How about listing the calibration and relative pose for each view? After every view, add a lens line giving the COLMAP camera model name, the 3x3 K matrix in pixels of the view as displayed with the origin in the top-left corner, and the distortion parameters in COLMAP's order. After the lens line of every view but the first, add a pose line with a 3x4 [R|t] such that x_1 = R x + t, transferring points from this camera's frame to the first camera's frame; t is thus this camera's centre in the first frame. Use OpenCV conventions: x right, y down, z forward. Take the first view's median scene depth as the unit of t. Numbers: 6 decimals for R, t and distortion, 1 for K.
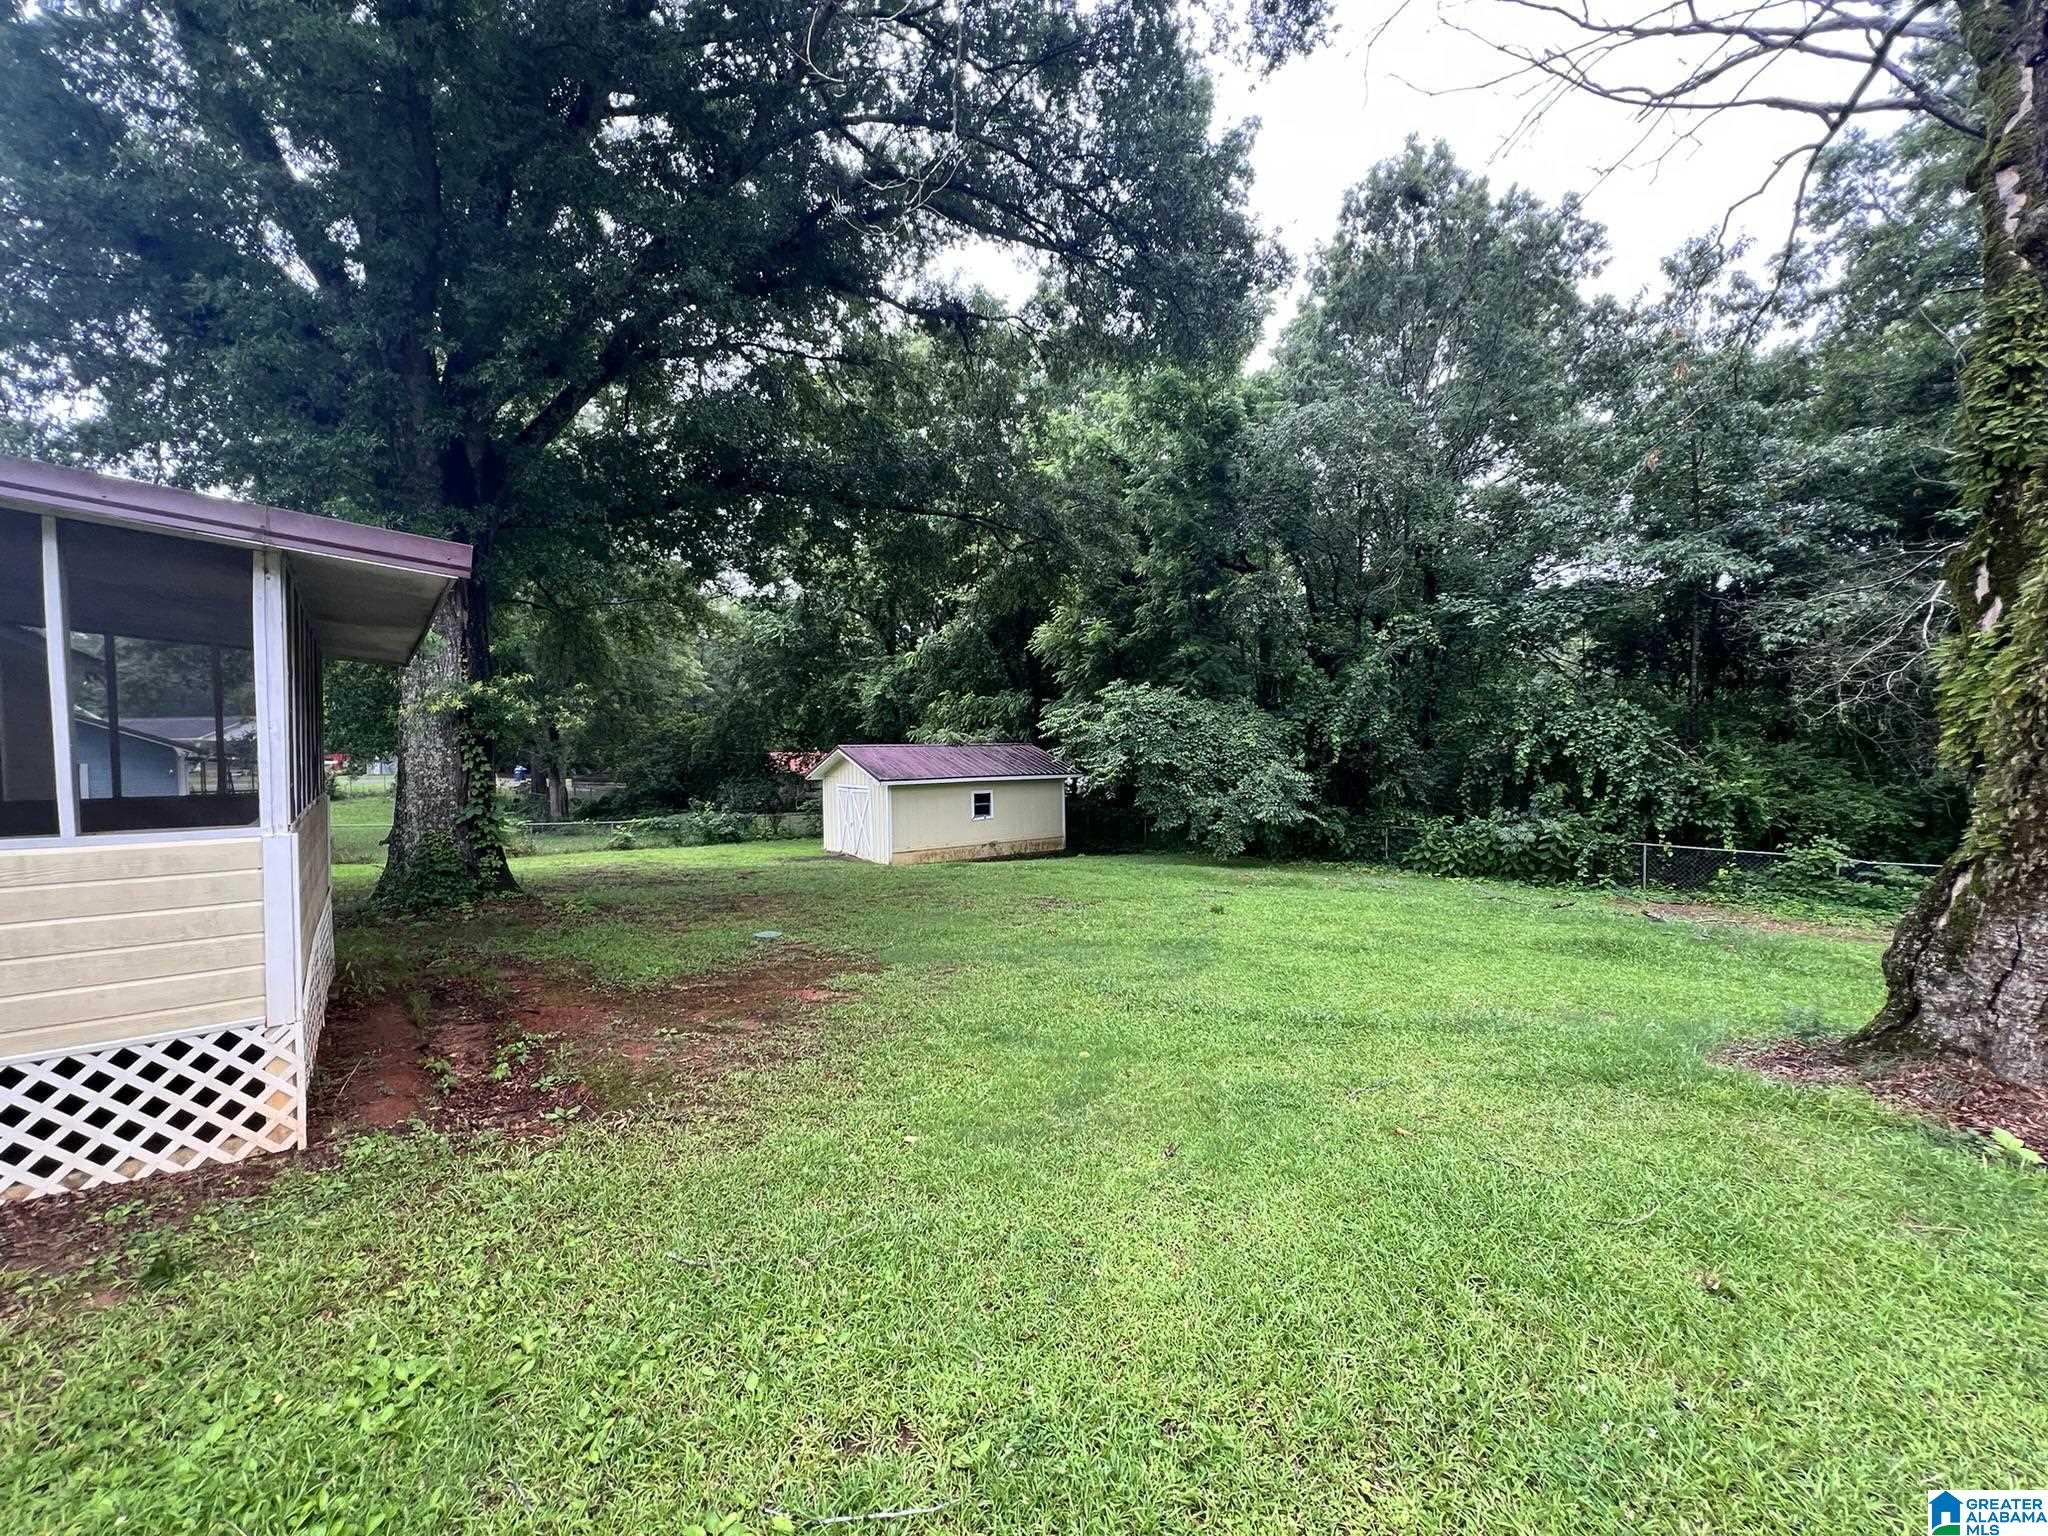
lens RADIAL K [[824.6, 0, 1024.3], [0, 824.6, 765.7], [0, 0, 1]] dist [0.000263, 0.000031]
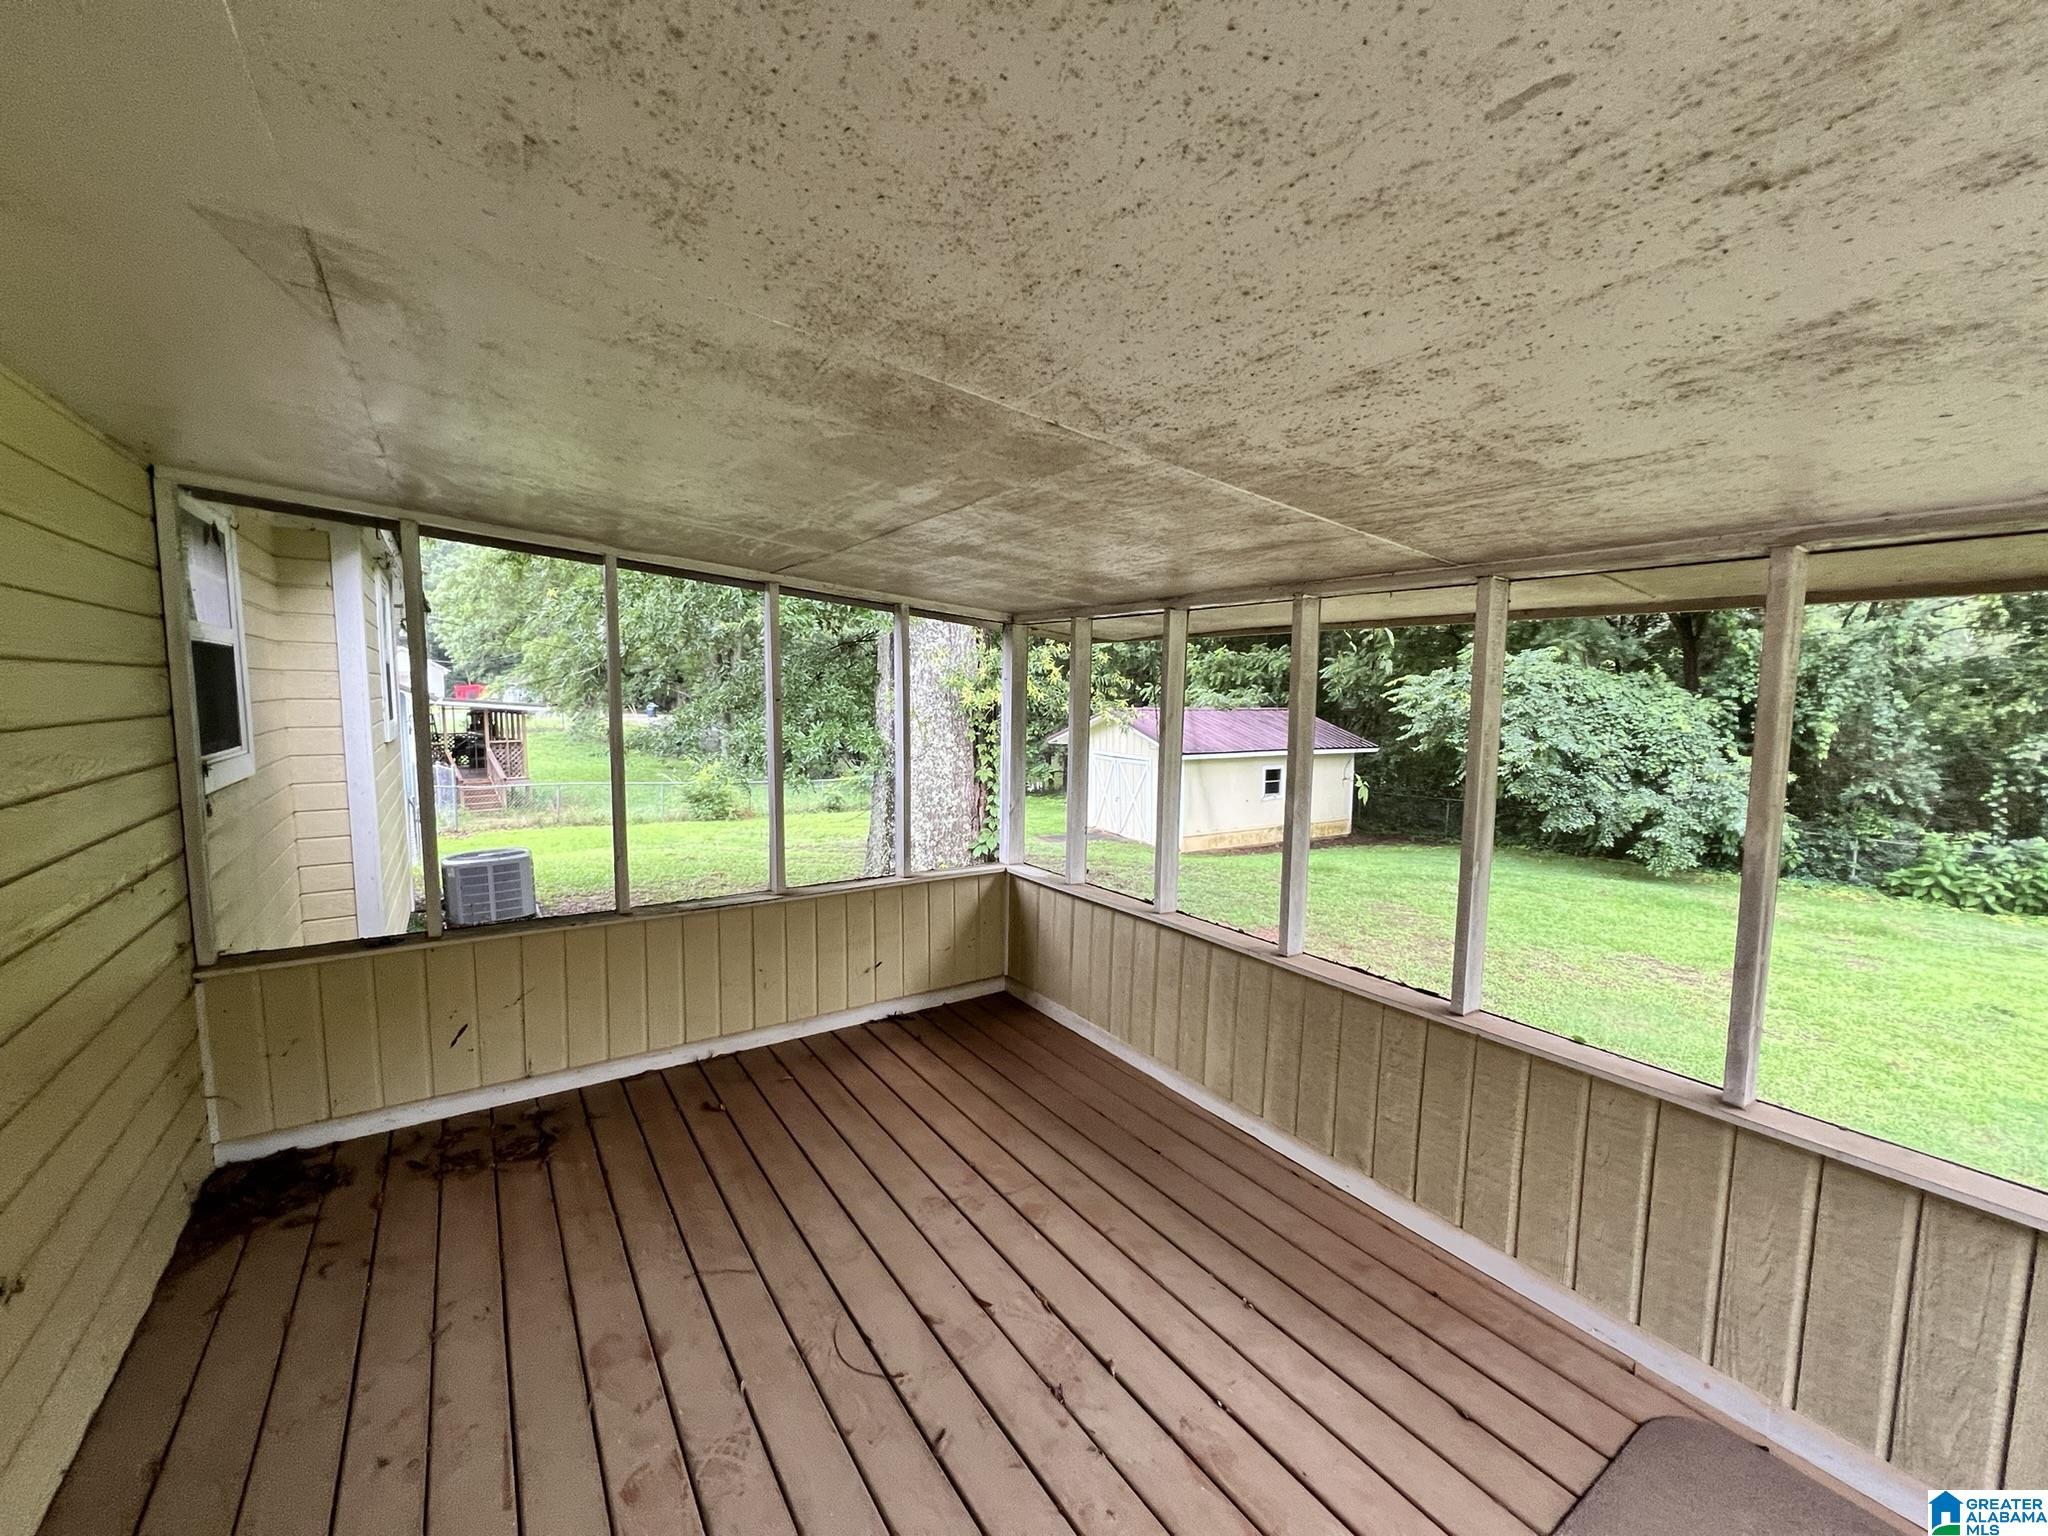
lens RADIAL K [[820.2, 0, 1021.4], [0, 820.2, 773.1], [0, 0, 1]] dist [-0.000129, -0.000033]
pose [[0.996563, 0.034855, -0.075147, -0.303116], [-0.028732, 0.996293, 0.081085, -0.029135], [0.077695, -0.078647, 0.993870, 0.162341]]
